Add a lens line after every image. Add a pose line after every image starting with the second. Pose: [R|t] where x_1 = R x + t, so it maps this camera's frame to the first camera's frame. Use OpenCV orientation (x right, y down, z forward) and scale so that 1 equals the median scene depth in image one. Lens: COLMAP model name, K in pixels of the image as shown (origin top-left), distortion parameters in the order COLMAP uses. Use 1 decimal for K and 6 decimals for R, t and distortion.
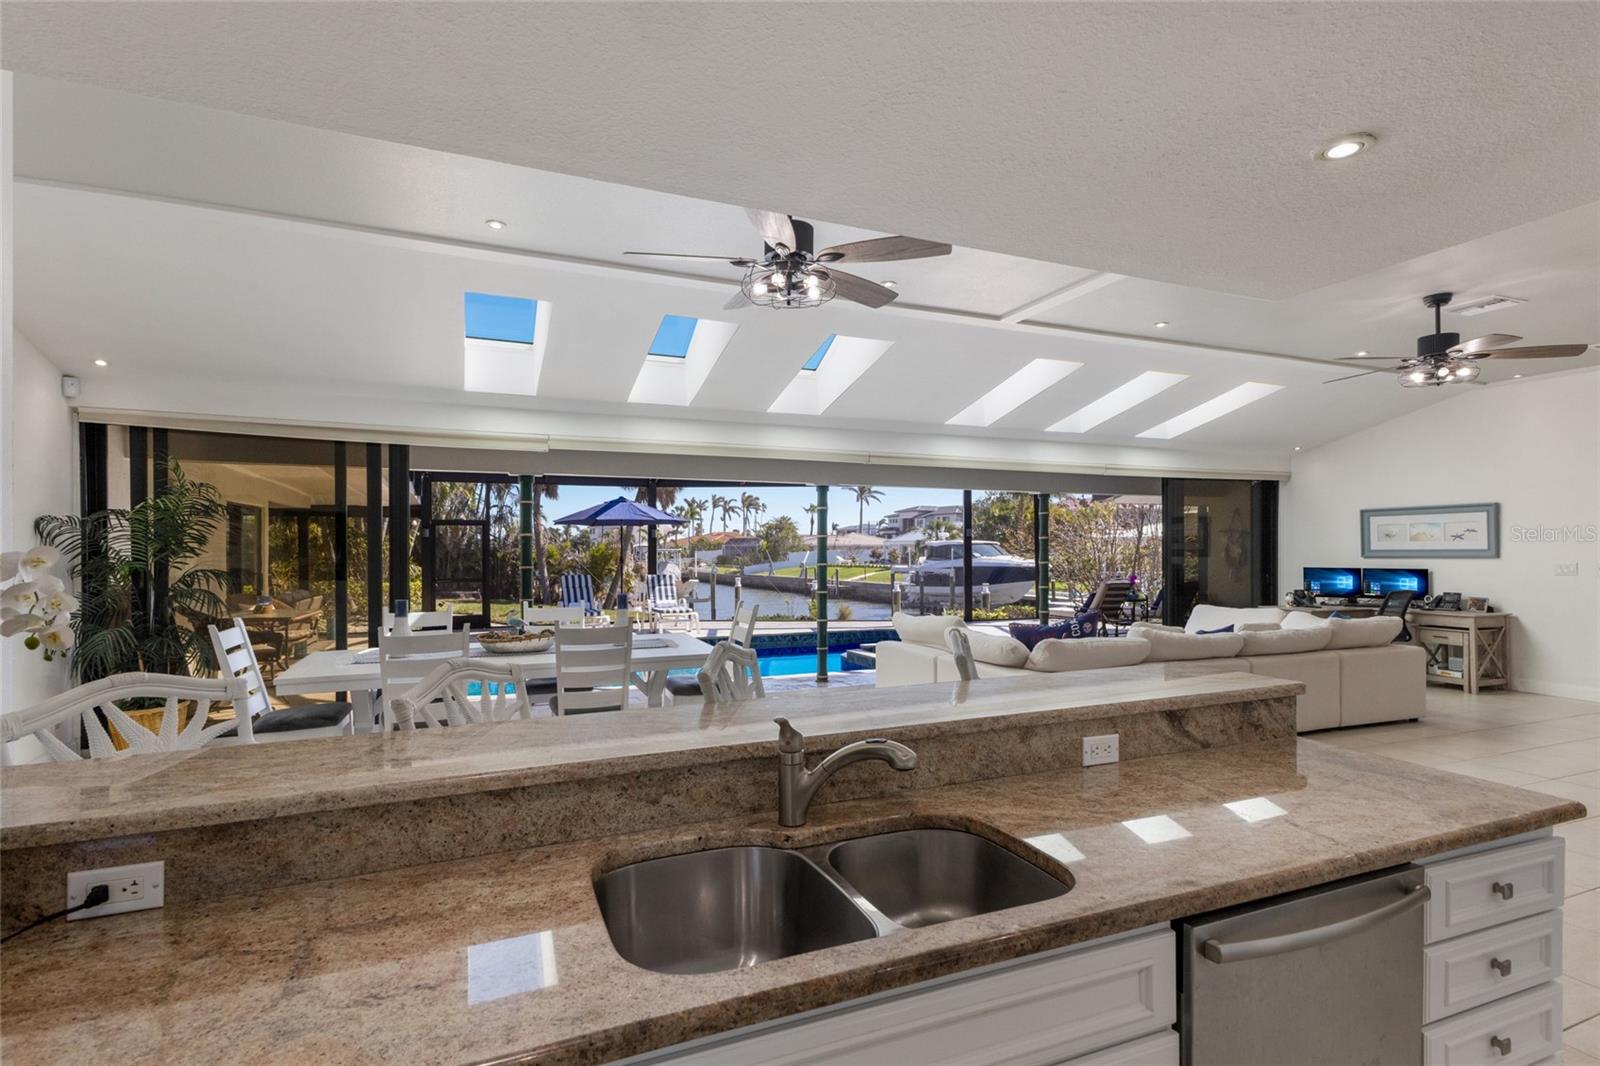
lens RADIAL K [[786.6, 0, 798.0], [0, 786.6, 542.0], [0, 0, 1]] dist [0.025137, -0.000006]
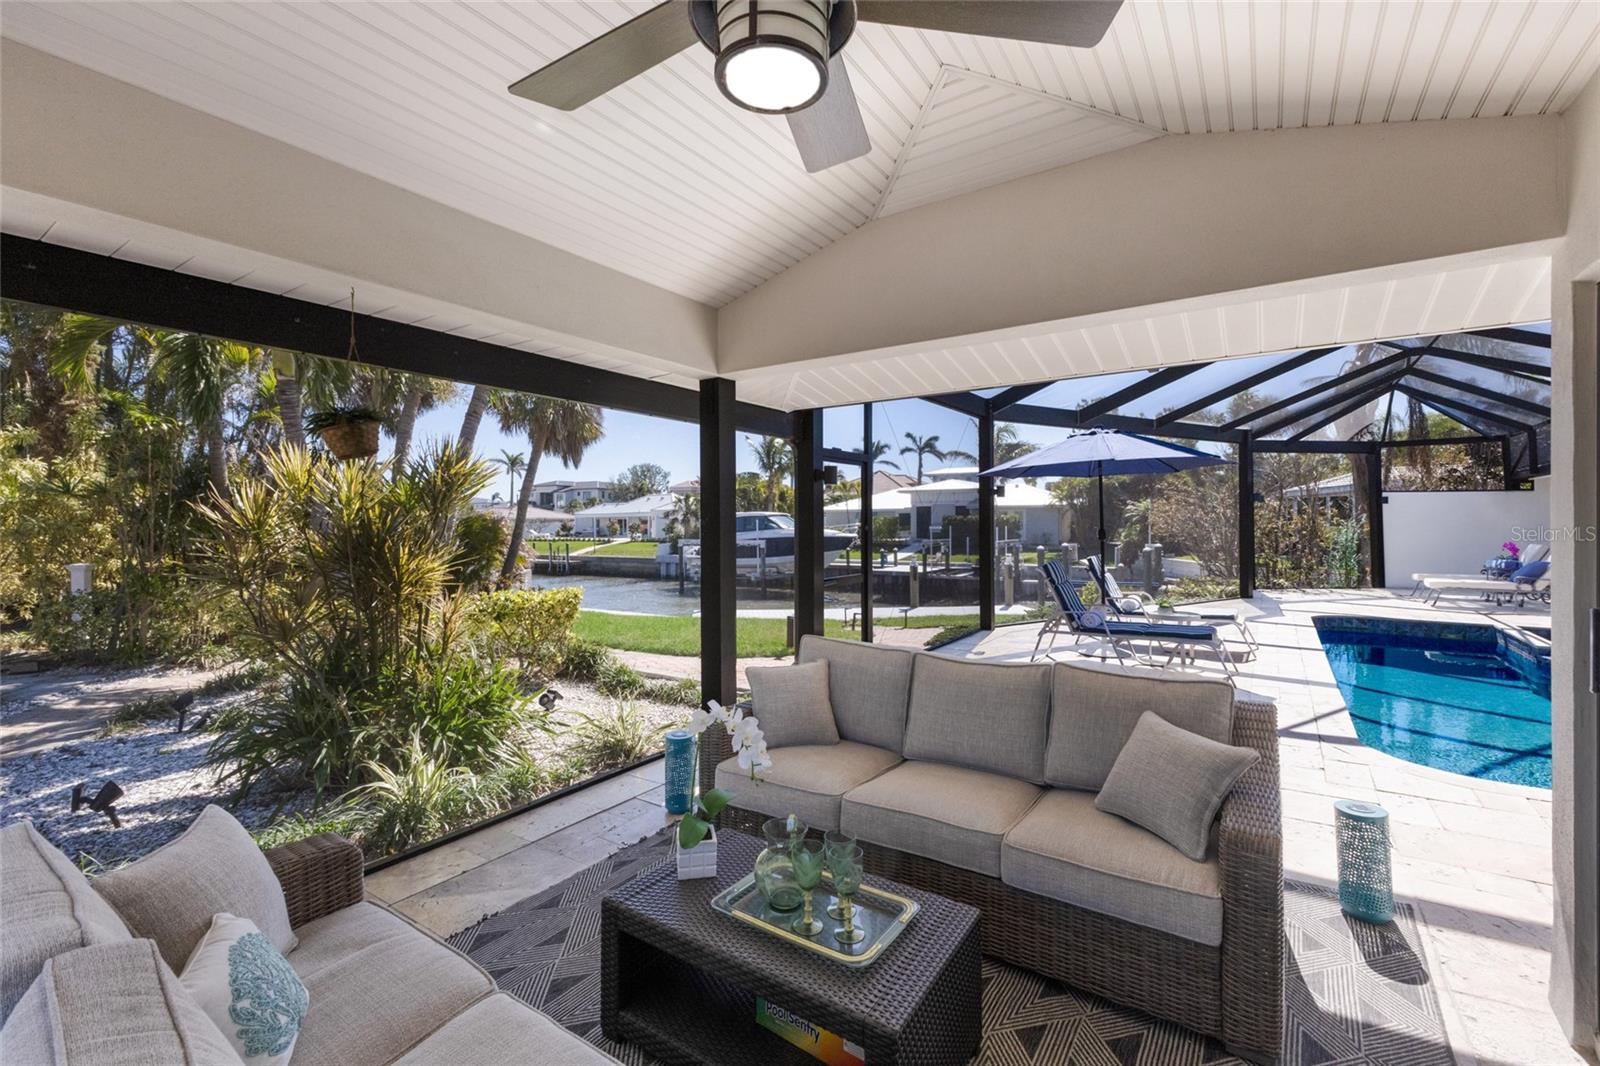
lens RADIAL K [[685.0, 0, 801.7], [0, 685.0, 530.4], [0, 0, 1]] dist [0.012259, -0.000013]
pose [[0.841913, -0.011873, 0.539482, -0.222415], [0.000732, 0.999782, 0.020861, 0.002964], [-0.539613, -0.017168, 0.841738, 0.223471]]
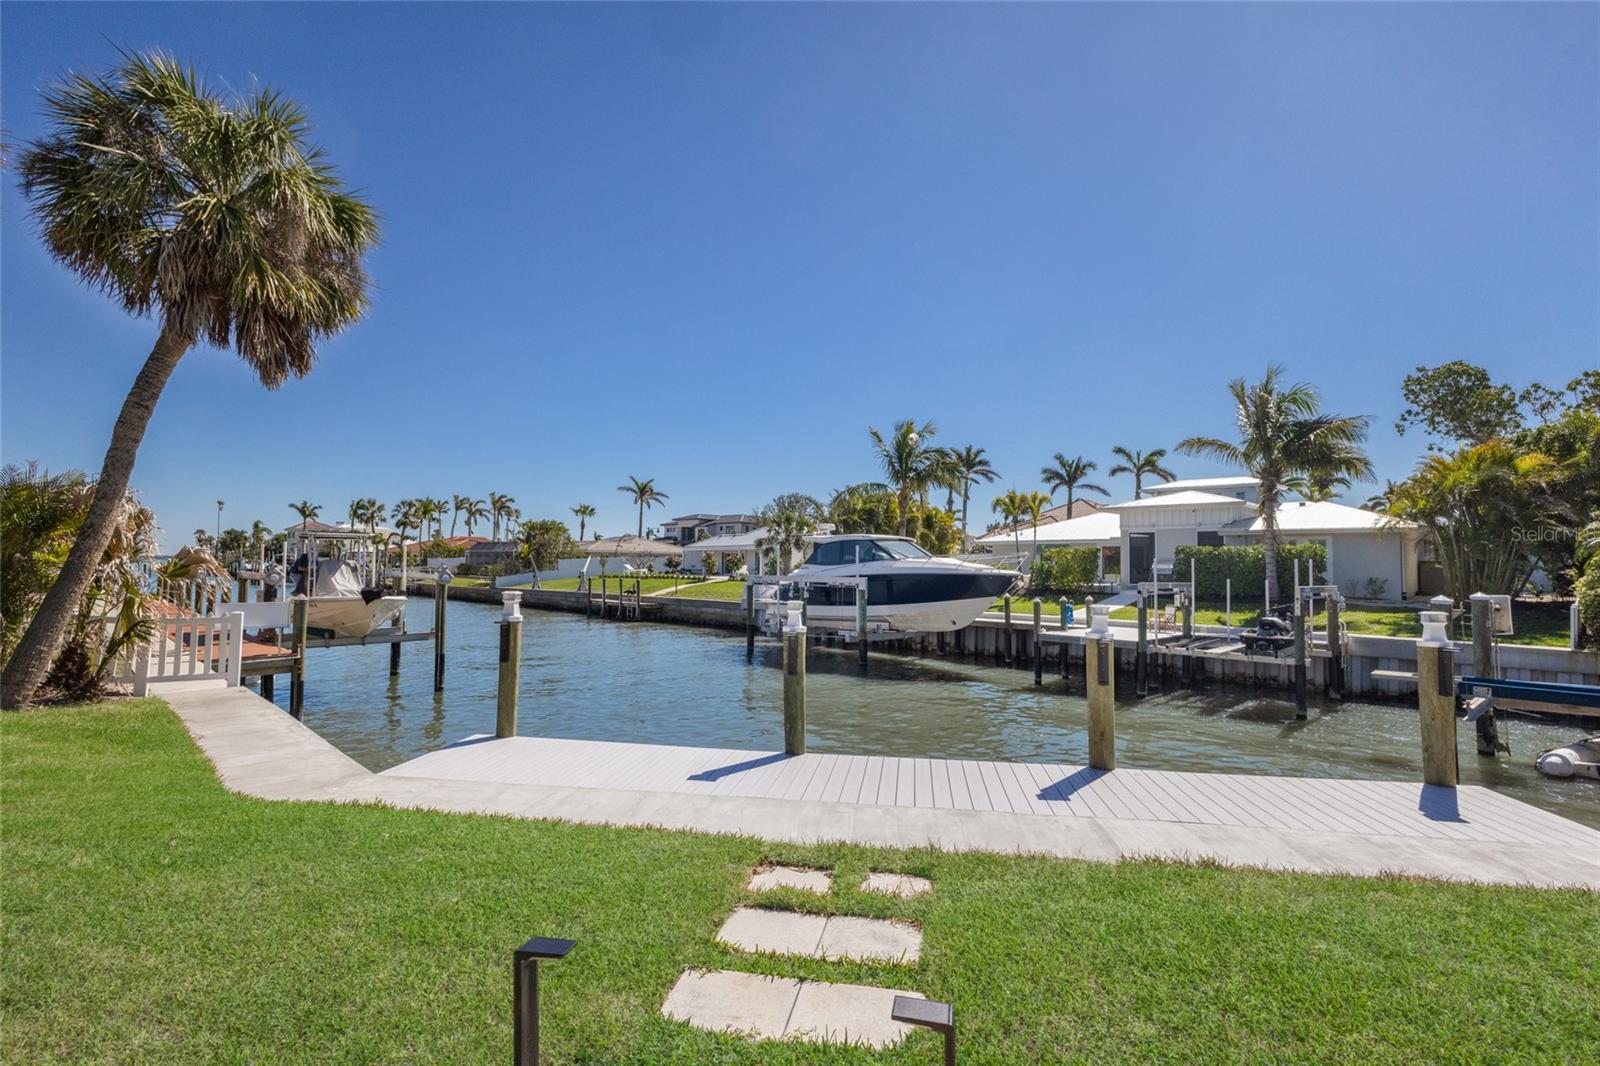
lens RADIAL K [[756.7, 0, 805.8], [0, 756.7, 538.3], [0, 0, 1]] dist [0.000307, 0.000125]
pose [[0.947342, 0.023004, 0.319397, -0.038223], [-0.014908, 0.999503, -0.027769, 0.018940], [-0.319877, 0.021545, 0.947214, 0.419470]]
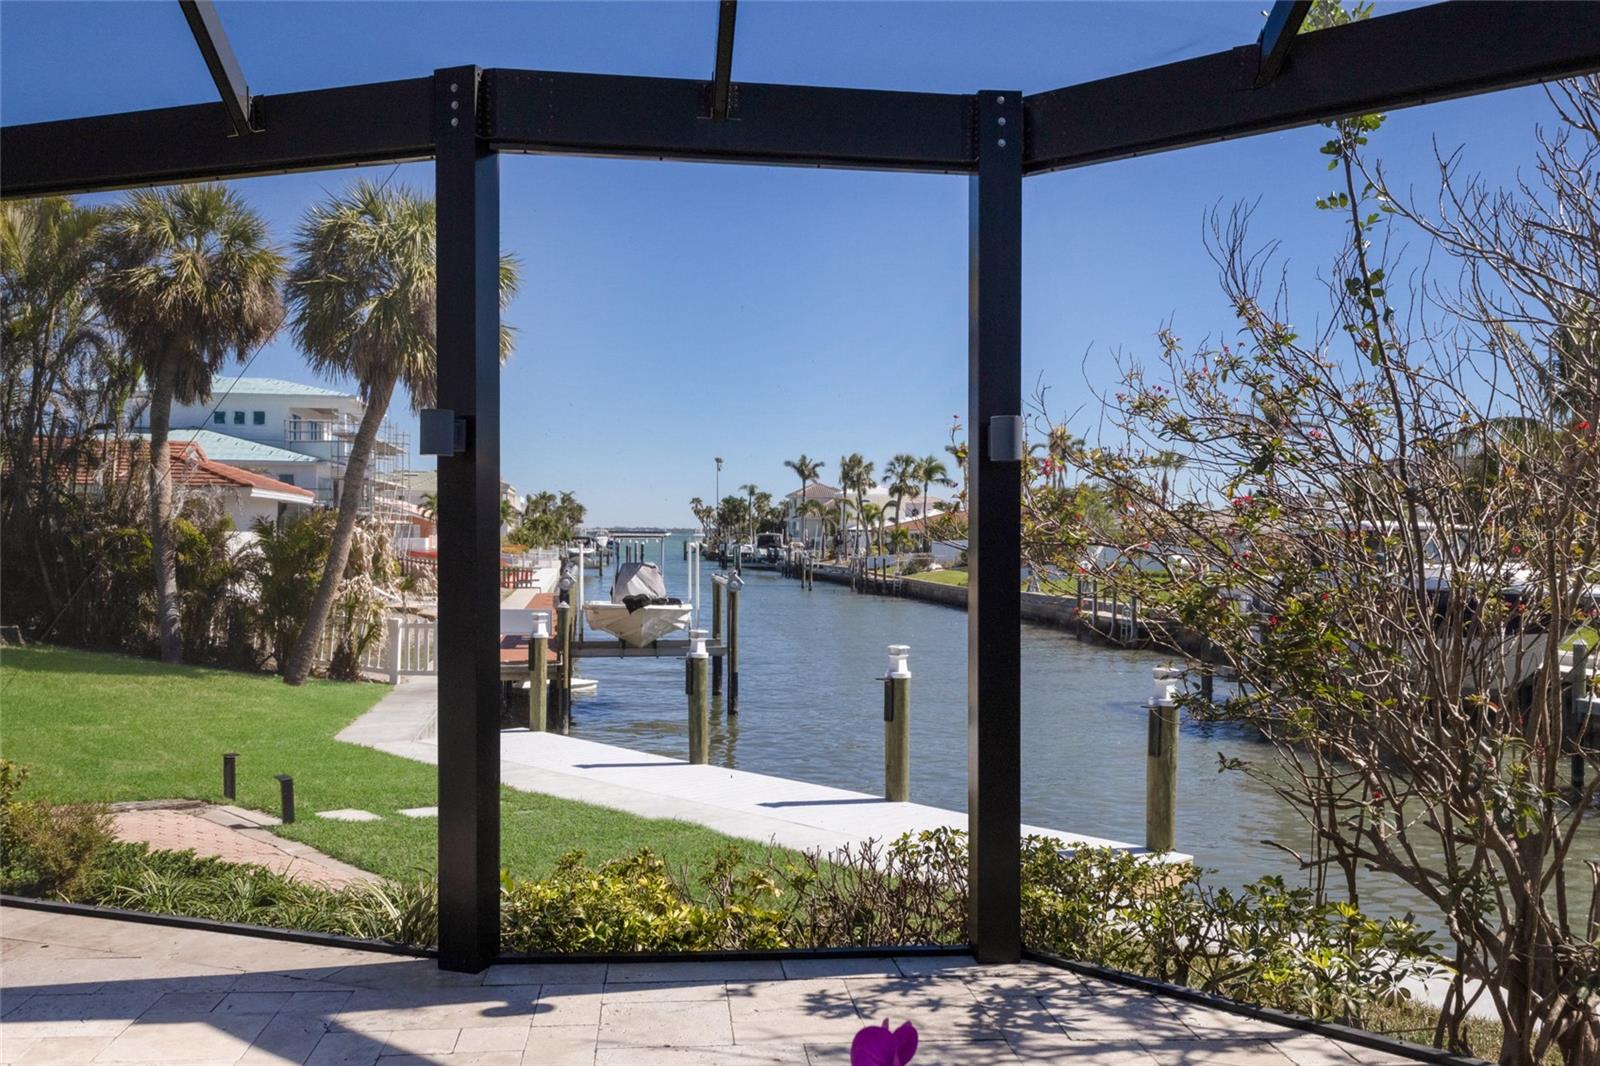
lens RADIAL K [[1353.9, 0, 802.6], [0, 1353.9, 588.3], [0, 0, 1]] dist [0.021807, -0.039288]
pose [[0.957746, 0.024244, -0.286593, 0.129381], [-0.010767, 0.998765, 0.048509, 0.001531], [0.287415, -0.043374, 0.956824, 0.269297]]
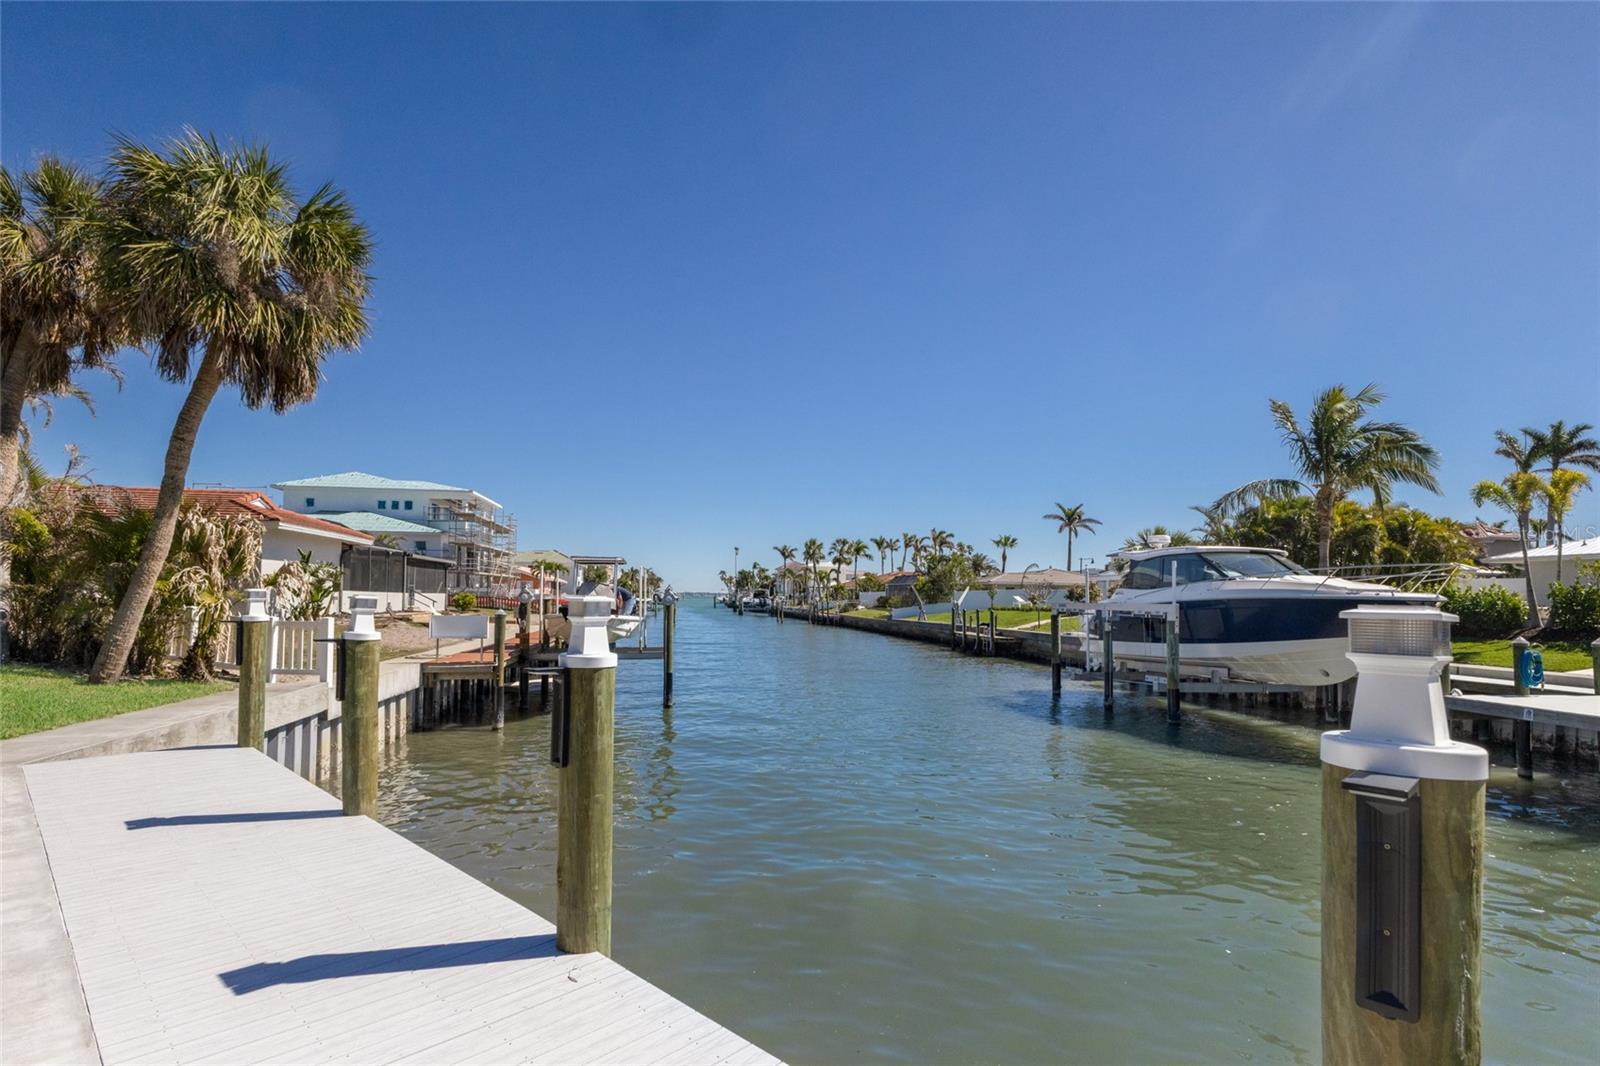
lens RADIAL K [[777.6, 0, 801.8], [0, 777.6, 582.5], [0, 0, 1]] dist [-0.000115, -0.000644]
pose [[0.961238, 0.008102, -0.275601, 0.107366], [-0.011081, 0.999896, -0.009253, 0.026223], [0.275497, 0.011948, 0.961228, 0.480289]]
